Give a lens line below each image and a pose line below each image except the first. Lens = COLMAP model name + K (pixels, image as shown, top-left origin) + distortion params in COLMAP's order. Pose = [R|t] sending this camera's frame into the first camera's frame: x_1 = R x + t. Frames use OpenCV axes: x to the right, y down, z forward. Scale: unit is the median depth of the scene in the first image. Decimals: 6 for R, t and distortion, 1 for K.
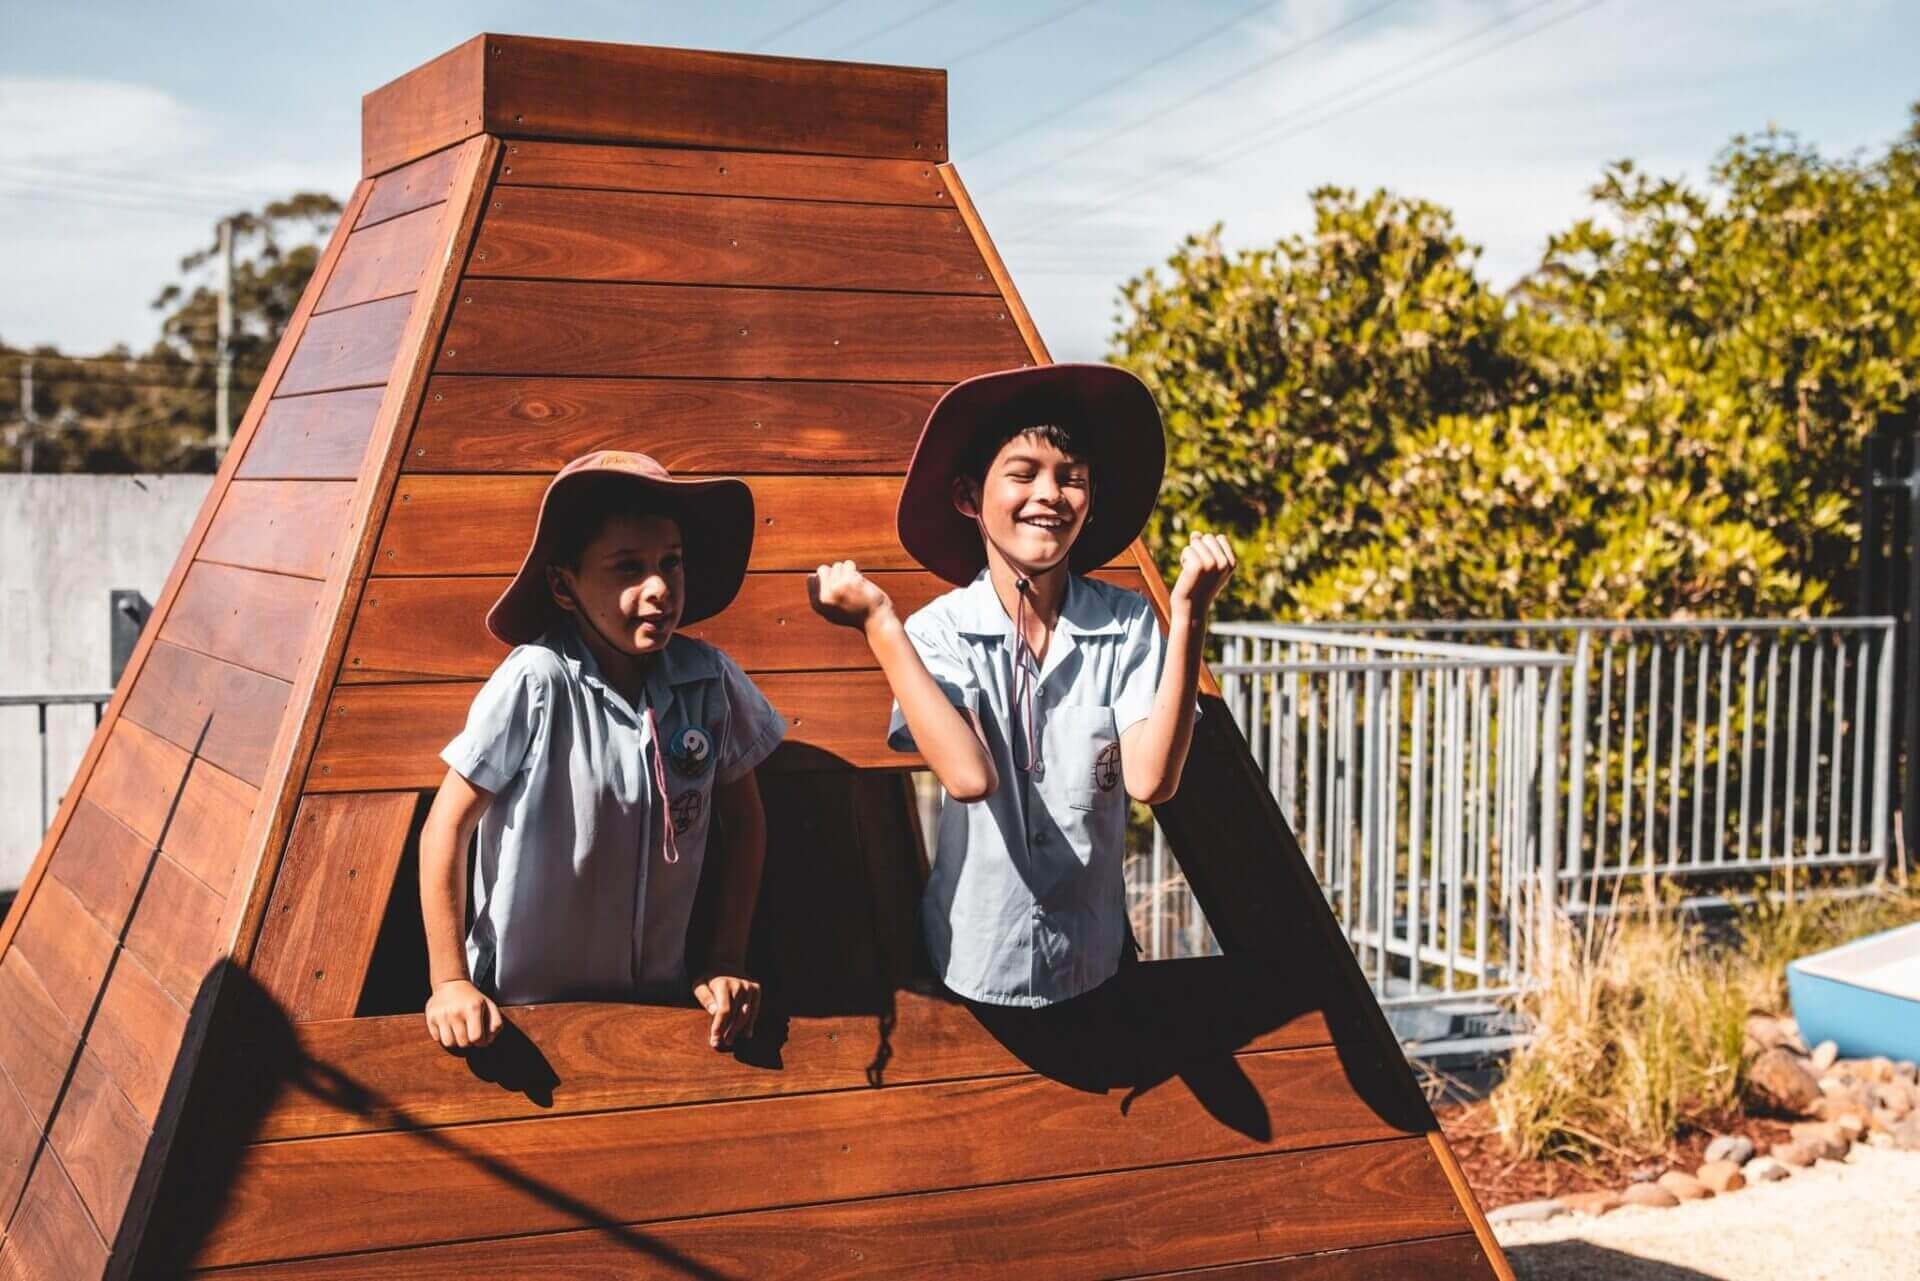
lens RADIAL K [[2793.9, 0, 960.1], [0, 2793.9, 642.7], [0, 0, 1]] dist [-0.048264, 0.000000]
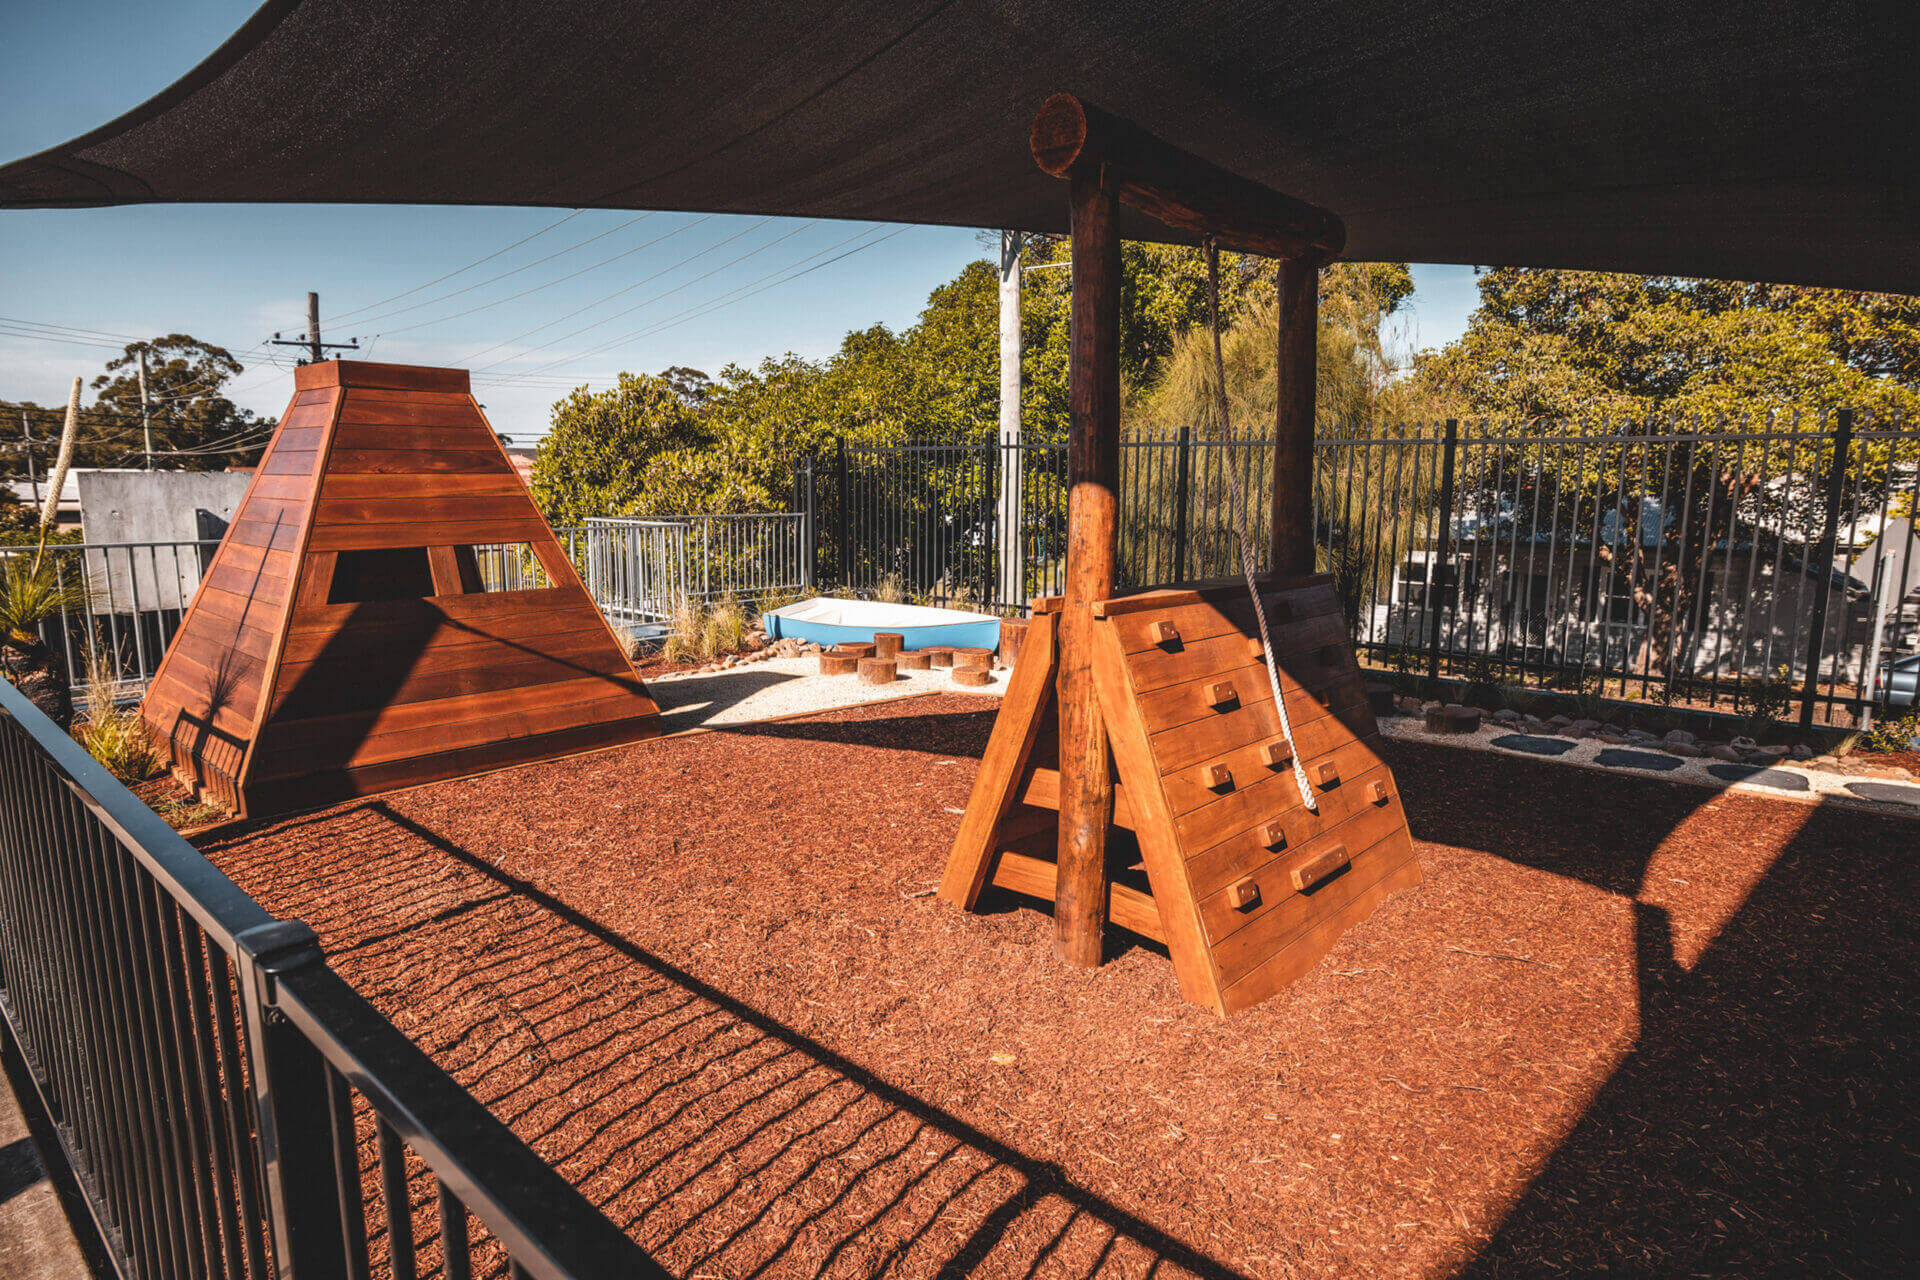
lens RADIAL K [[1076.4, 0, 956.4], [0, 1076.4, 636.6], [0, 0, 1]] dist [-0.000499, 0.000841]
pose [[0.926320, -0.058854, 0.372112, 0.016106], [0.022730, 0.994654, 0.100733, 0.011710], [-0.376051, -0.084853, 0.922705, -0.247916]]
